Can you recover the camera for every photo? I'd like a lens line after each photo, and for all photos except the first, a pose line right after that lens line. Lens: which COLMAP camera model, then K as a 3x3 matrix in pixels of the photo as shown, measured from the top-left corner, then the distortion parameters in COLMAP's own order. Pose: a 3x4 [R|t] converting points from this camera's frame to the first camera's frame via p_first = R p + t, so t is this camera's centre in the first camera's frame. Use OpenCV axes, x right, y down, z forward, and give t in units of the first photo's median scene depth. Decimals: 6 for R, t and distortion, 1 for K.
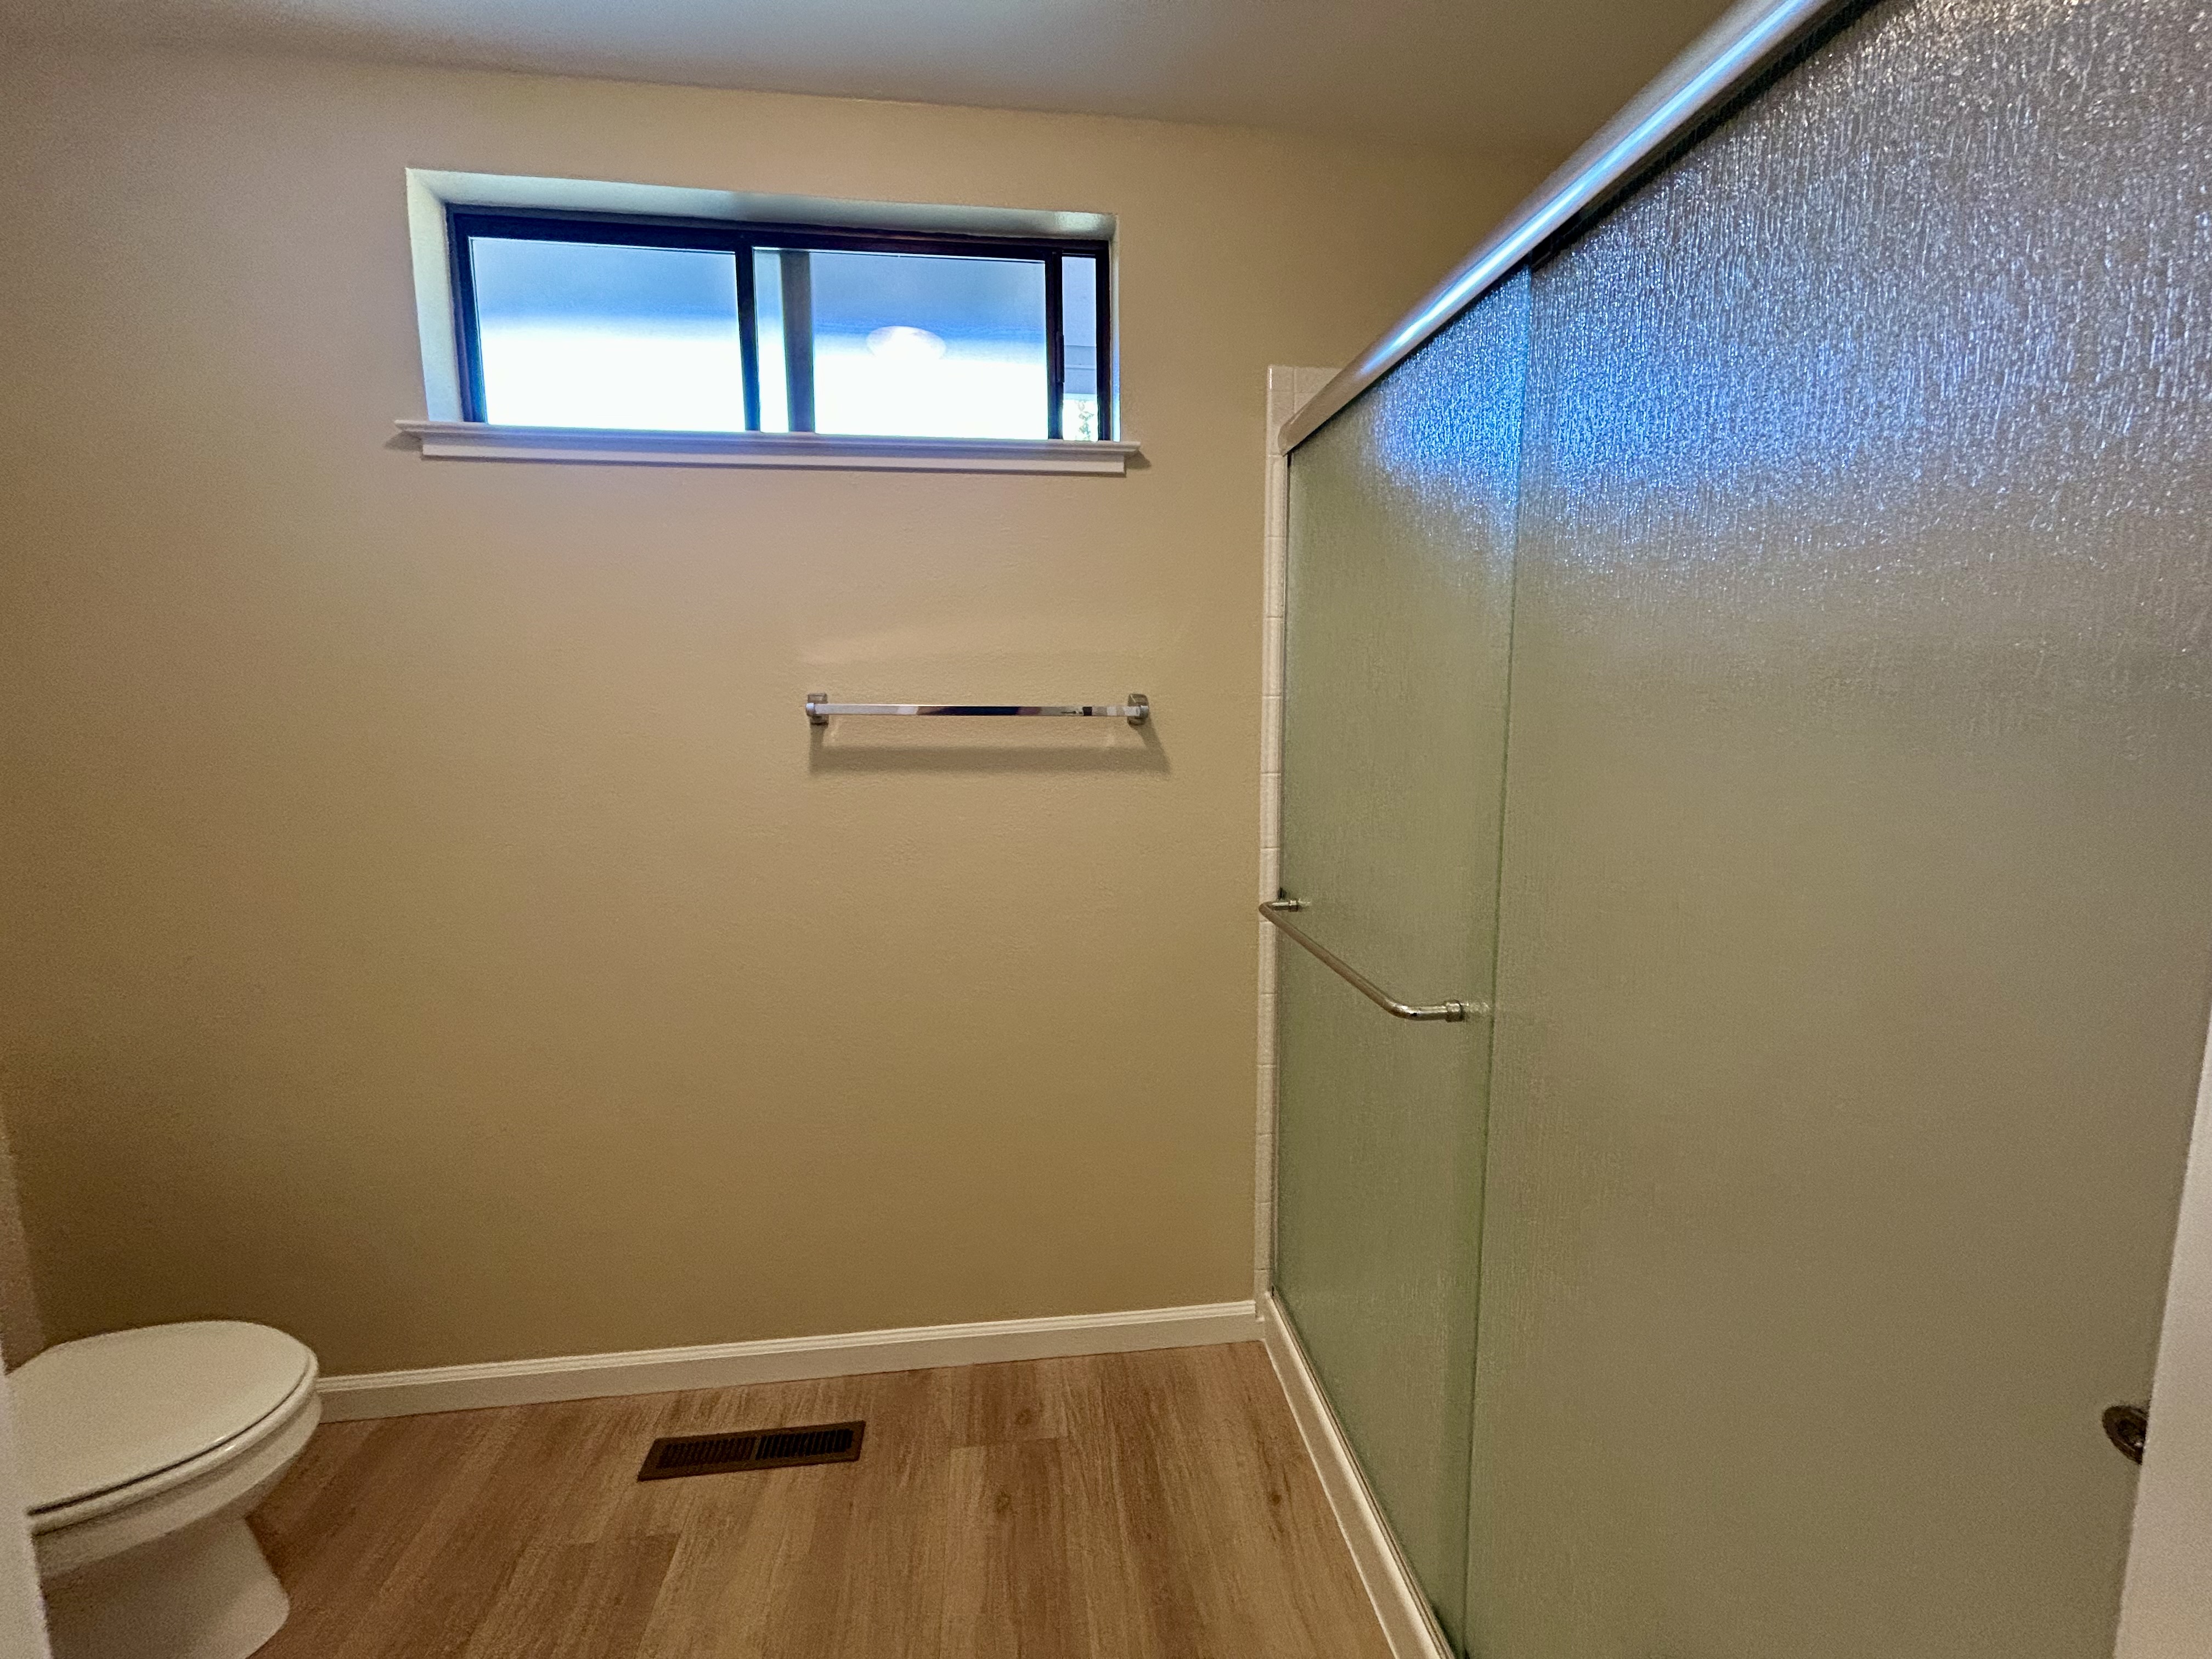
lens RADIAL K [[906.4, 0, 1093.6], [0, 906.4, 821.9], [0, 0, 1]] dist [-0.002241, 0.000473]
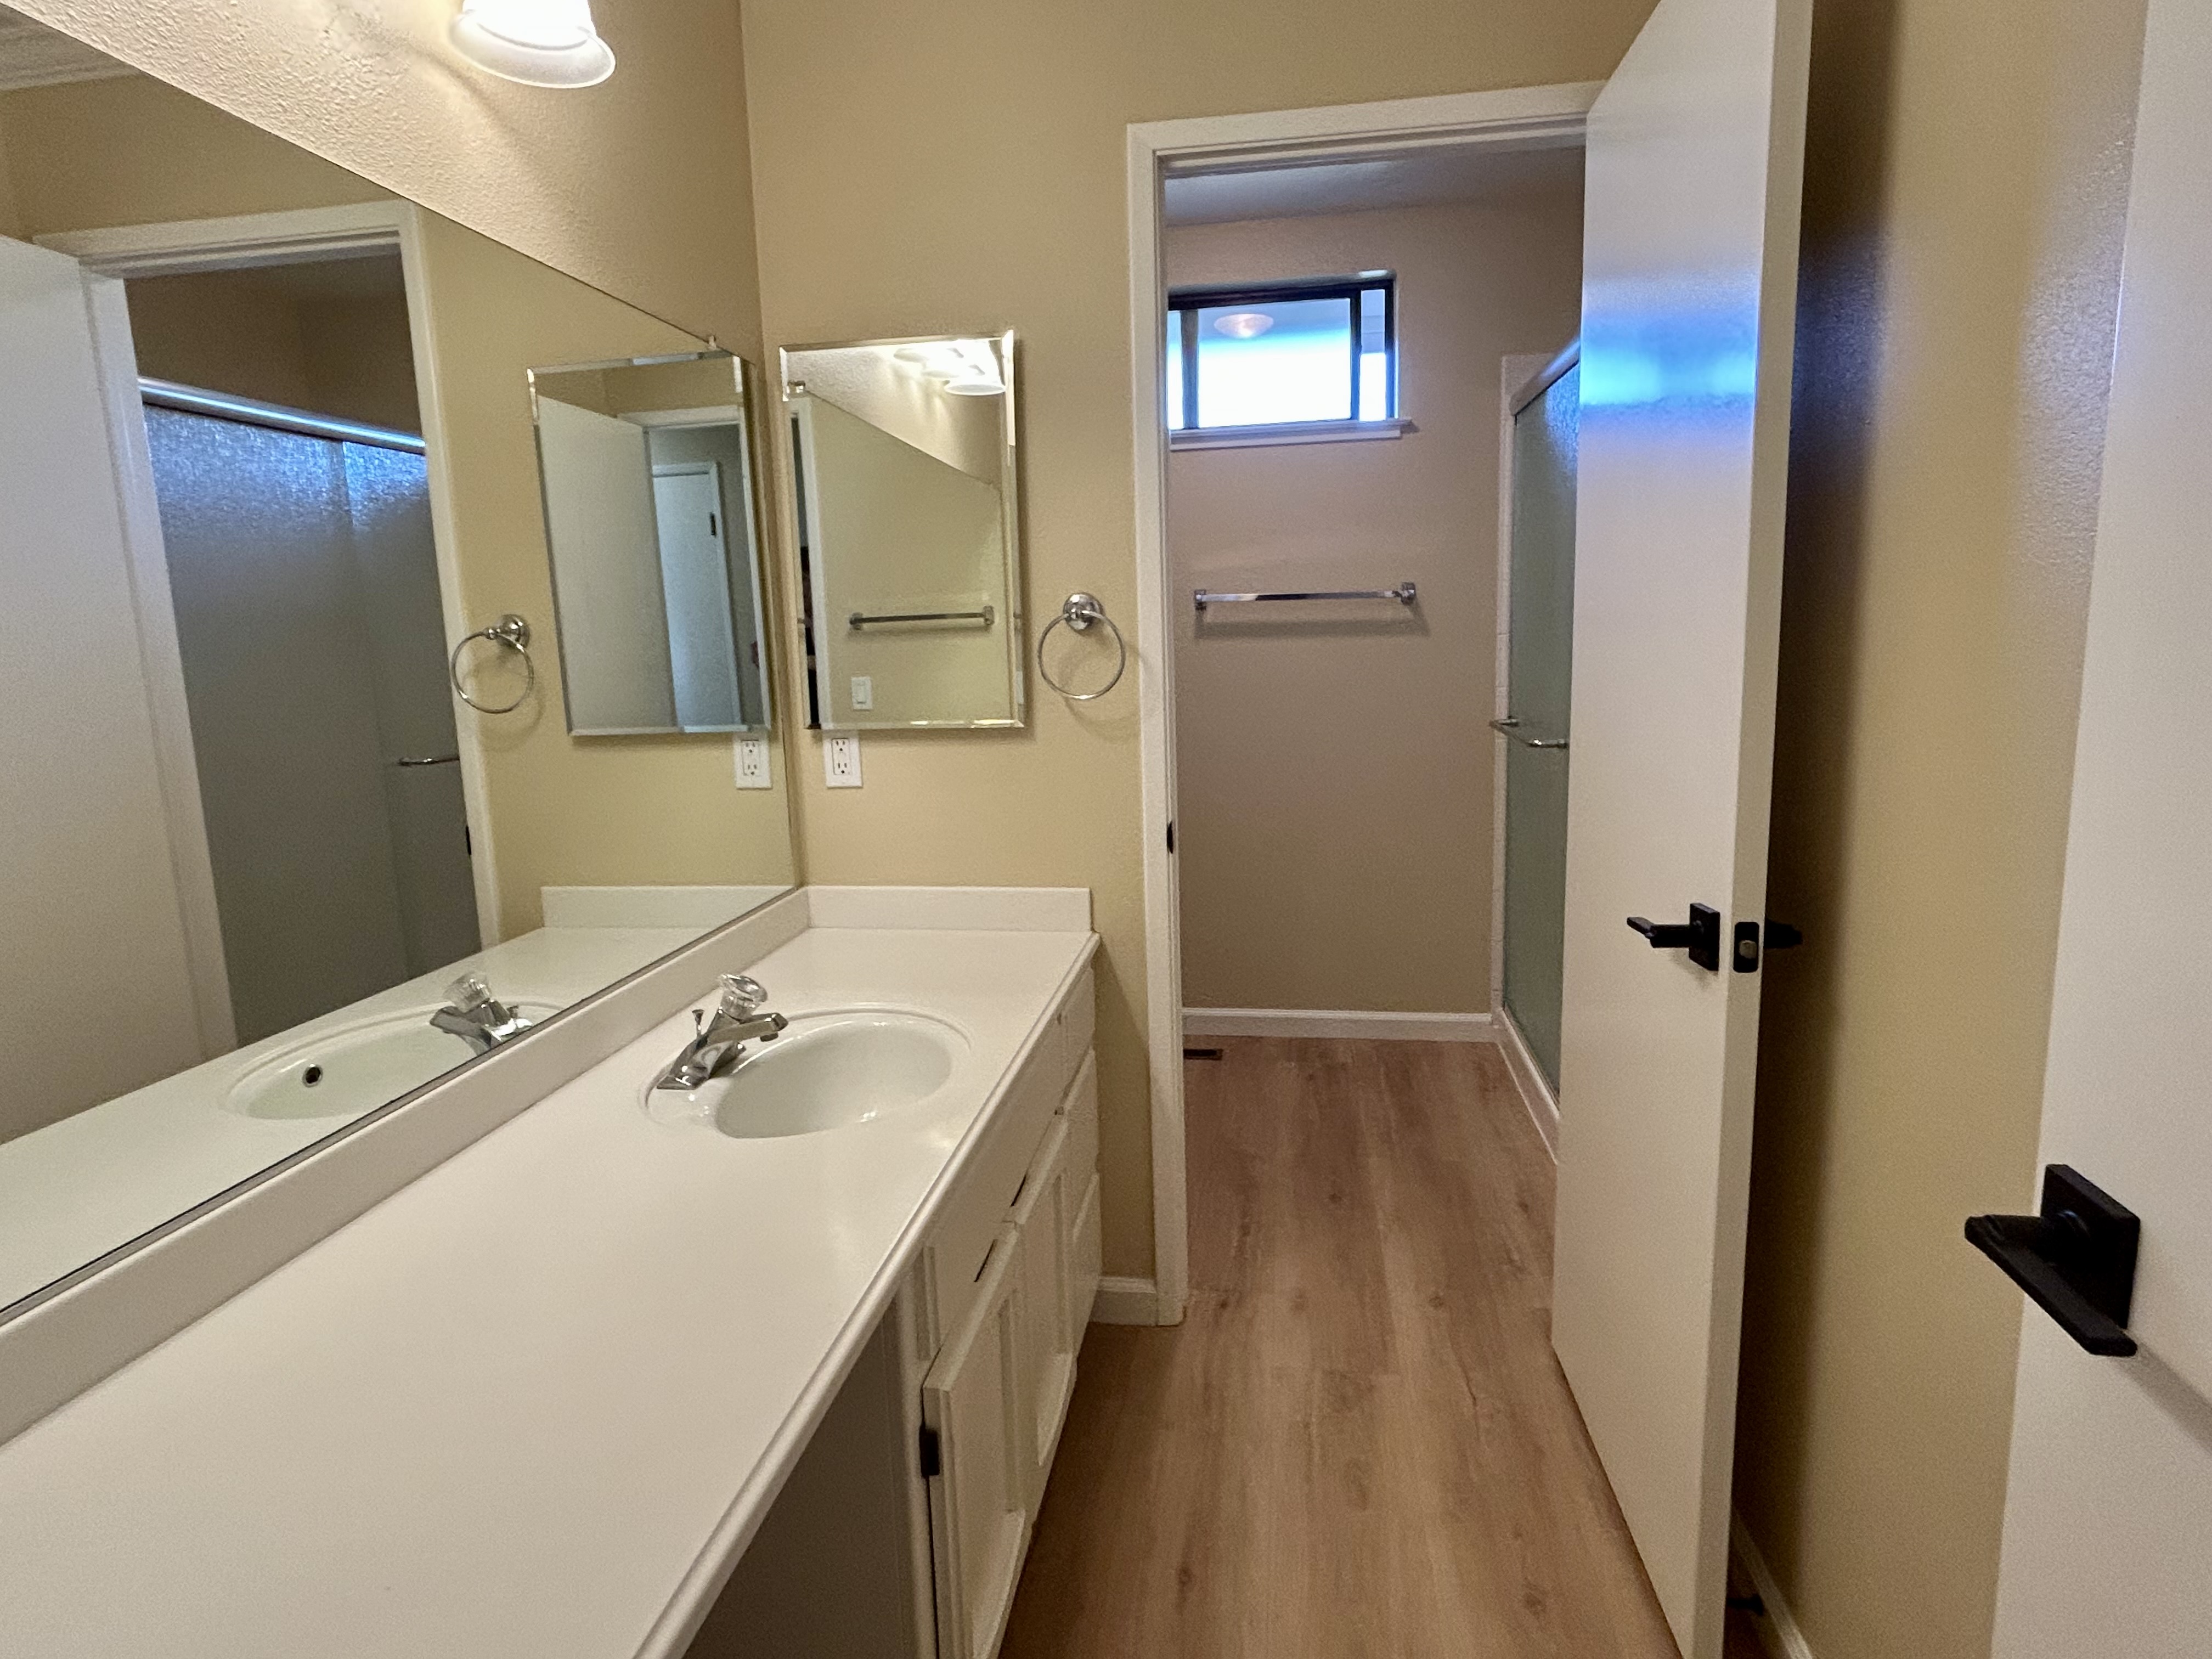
lens RADIAL K [[1189.3, 0, 1068.2], [0, 1189.3, 818.9], [0, 0, 1]] dist [-0.001674, -0.000027]
pose [[0.958871, 0.018371, -0.283247, 0.074278], [-0.006573, 0.999073, 0.042549, 0.171669], [0.283766, -0.038937, 0.958103, -1.072556]]
